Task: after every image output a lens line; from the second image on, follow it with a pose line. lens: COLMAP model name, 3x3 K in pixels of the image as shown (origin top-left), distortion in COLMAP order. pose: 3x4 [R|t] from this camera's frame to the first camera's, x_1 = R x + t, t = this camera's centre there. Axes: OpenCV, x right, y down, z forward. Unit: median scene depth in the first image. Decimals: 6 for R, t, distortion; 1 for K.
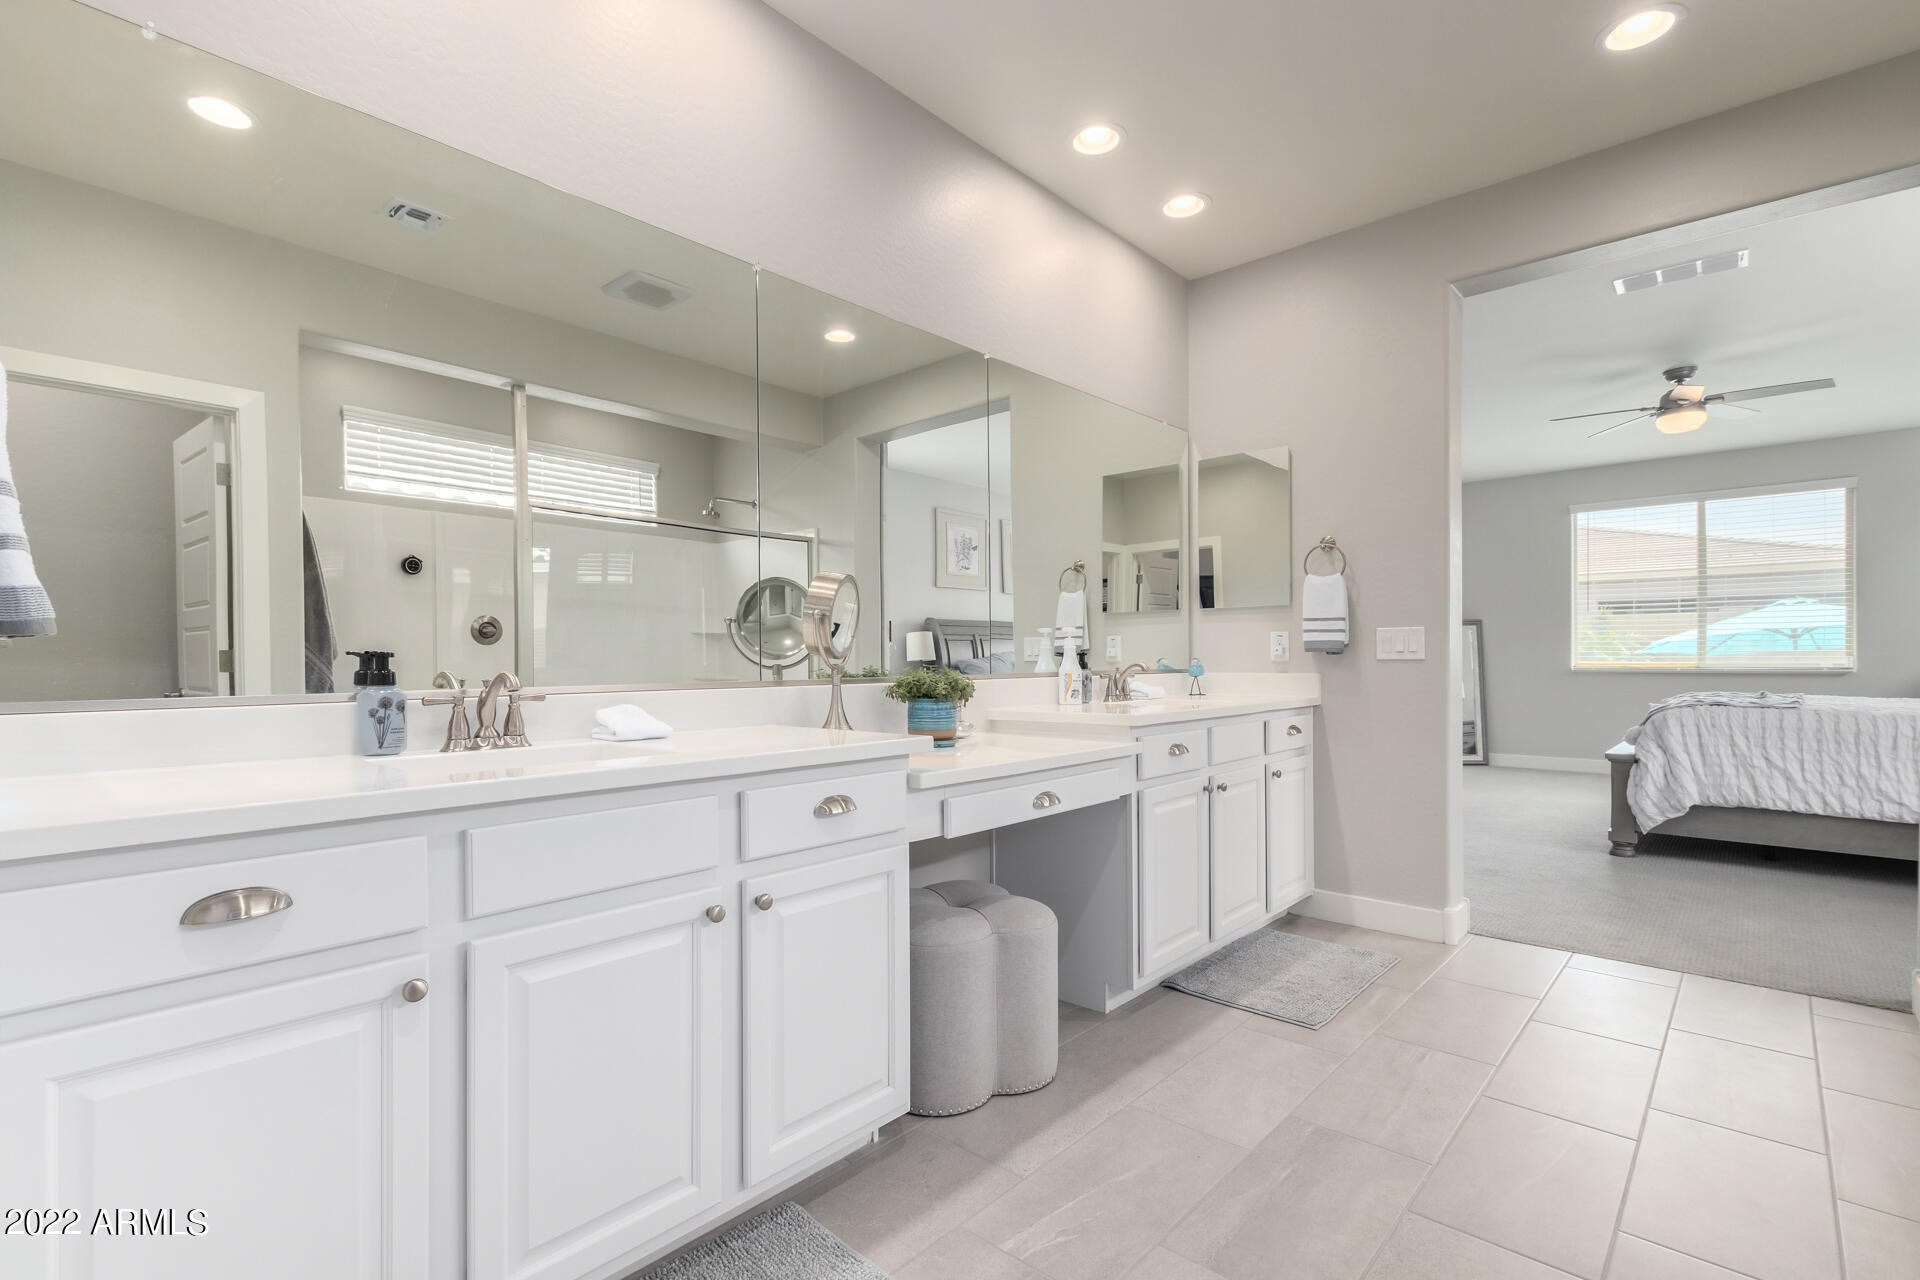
lens RADIAL K [[881.5, 0, 958.5], [0, 881.5, 652.5], [0, 0, 1]] dist [0.002185, -0.000336]
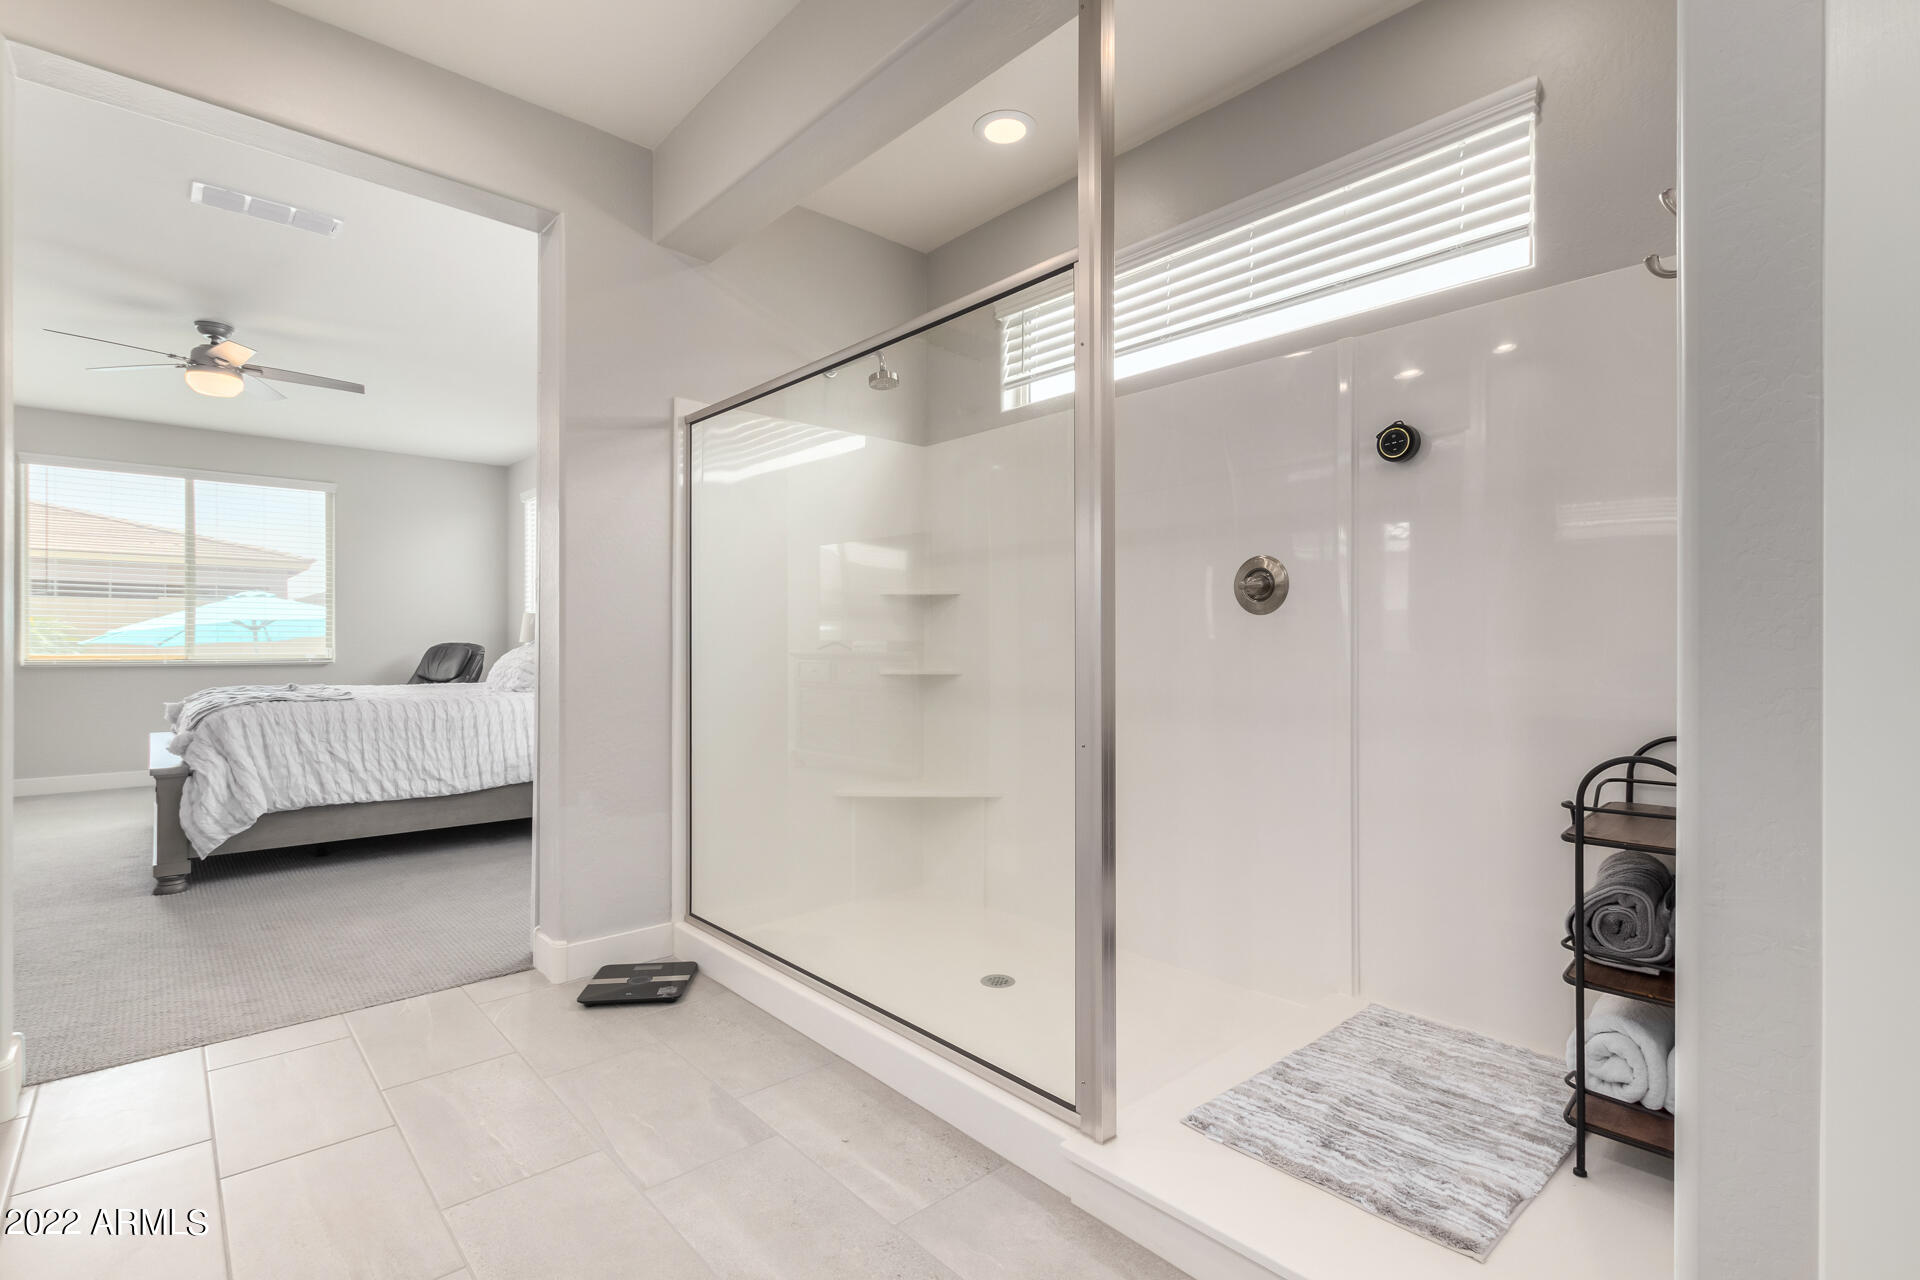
lens RADIAL K [[881.5, 0, 957.7], [0, 881.5, 643.5], [0, 0, 1]] dist [0.002185, -0.000336]
pose [[0.097164, 0.006696, 0.995246, 0.010248], [-0.007058, 0.999957, -0.006039, 0.000361], [-0.995243, -0.006438, 0.097207, 0.207343]]
